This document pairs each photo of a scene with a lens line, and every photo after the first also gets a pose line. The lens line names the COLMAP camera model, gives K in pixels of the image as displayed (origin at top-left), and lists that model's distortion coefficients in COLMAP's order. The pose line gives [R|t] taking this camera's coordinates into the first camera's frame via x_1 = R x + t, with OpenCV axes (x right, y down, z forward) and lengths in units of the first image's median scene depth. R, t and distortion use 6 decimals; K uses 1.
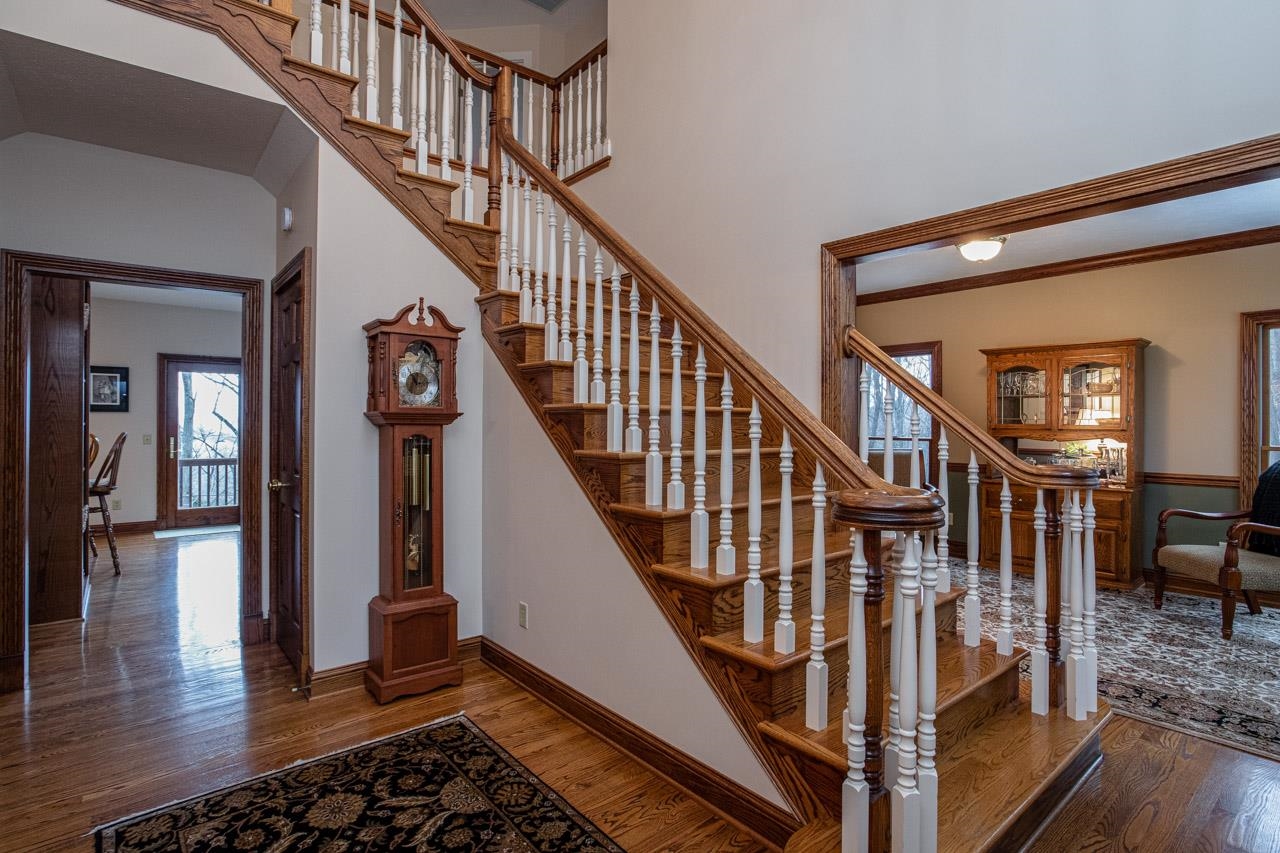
lens RADIAL K [[649.3, 0, 651.9], [0, 649.3, 423.0], [0, 0, 1]] dist [0.000590, 0.000336]
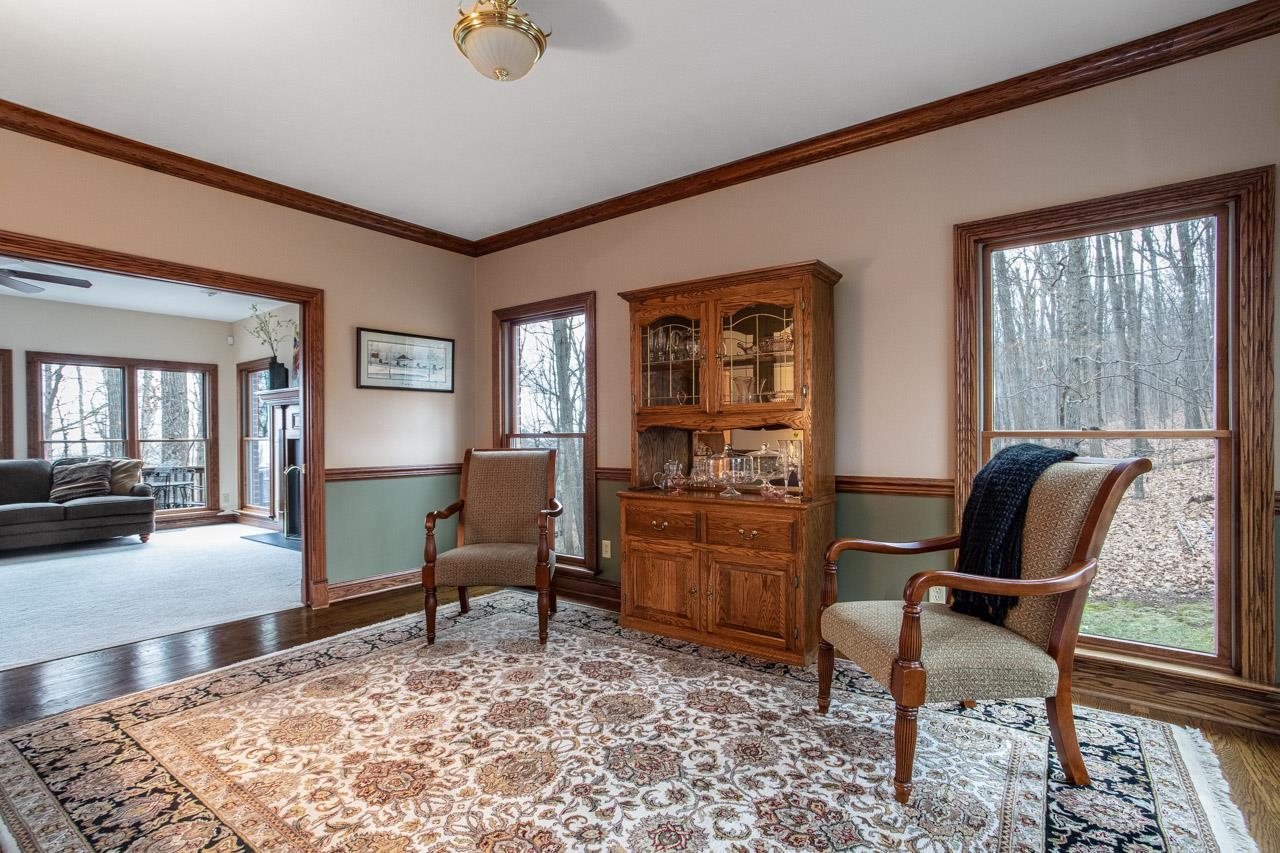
lens RADIAL K [[636.5, 0, 636.7], [0, 636.5, 443.8], [0, 0, 1]] dist [-0.014688, 0.003334]
pose [[0.978273, -0.010925, 0.207034, 0.468814], [0.009524, 0.999925, 0.007759, 0.039810], [-0.207103, -0.005618, 0.978303, 0.452663]]
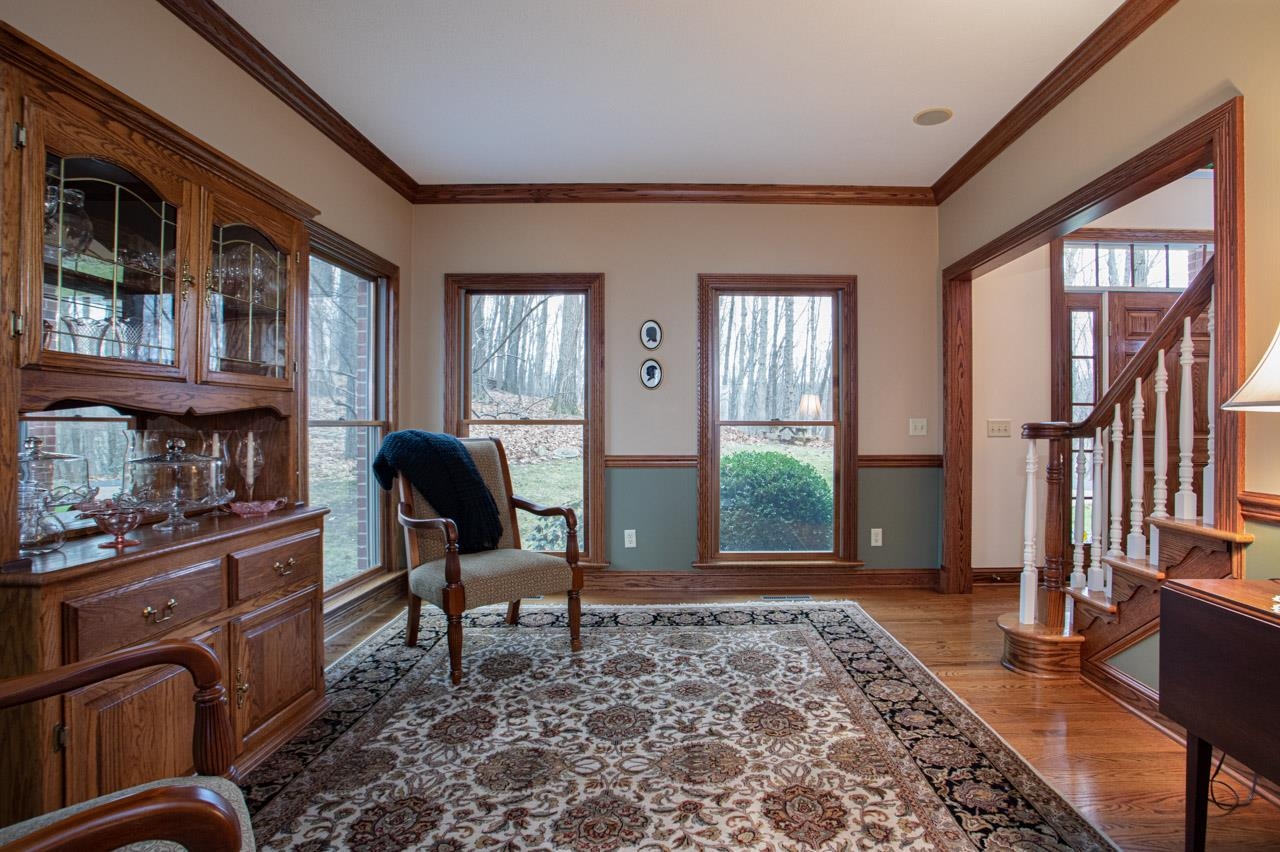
lens RADIAL K [[636.5, 0, 712.5], [0, 636.5, 422.8], [0, 0, 1]] dist [-0.014688, 0.003334]
pose [[-0.790516, -0.005904, 0.612413, 0.211523], [-0.010177, 0.999942, -0.003497, 0.037725], [-0.612357, -0.008997, -0.790530, 1.224479]]
